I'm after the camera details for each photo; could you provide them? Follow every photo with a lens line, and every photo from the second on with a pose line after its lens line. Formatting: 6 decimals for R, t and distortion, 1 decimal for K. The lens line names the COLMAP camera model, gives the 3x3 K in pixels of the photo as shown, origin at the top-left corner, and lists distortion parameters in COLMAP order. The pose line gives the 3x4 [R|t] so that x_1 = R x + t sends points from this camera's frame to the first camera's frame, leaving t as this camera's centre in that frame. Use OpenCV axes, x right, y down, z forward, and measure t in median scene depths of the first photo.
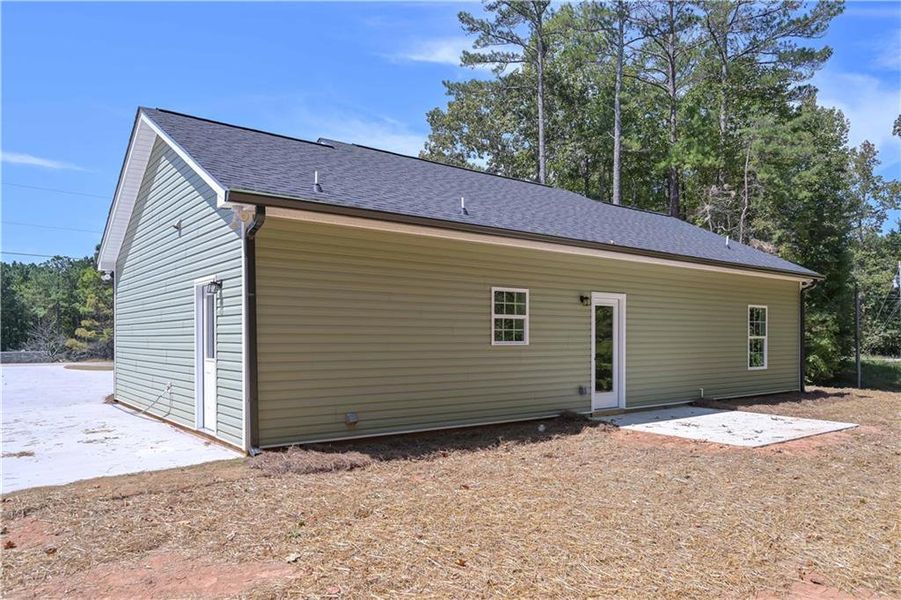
lens RADIAL K [[622.8, 0, 450.6], [0, 622.8, 297.9], [0, 0, 1]] dist [-0.011075, -0.001158]
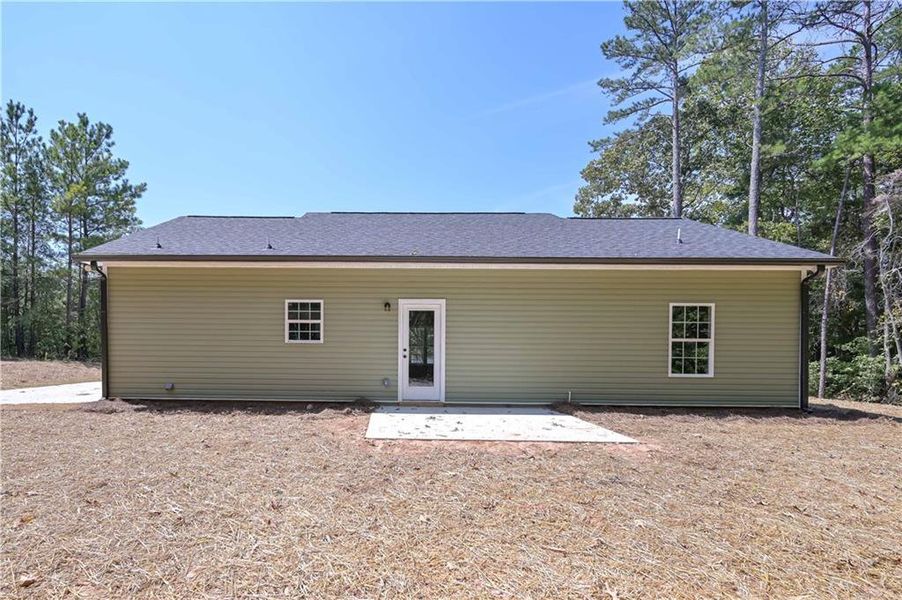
lens RADIAL K [[408.6, 0, 441.4], [0, 408.6, 345.2], [0, 0, 1]] dist [-0.007674, 0.001105]
pose [[0.781726, 0.000340, -0.623621, 0.736730], [0.031477, 0.998704, 0.040002, 0.047052], [0.622827, -0.050900, 0.780702, 0.429709]]
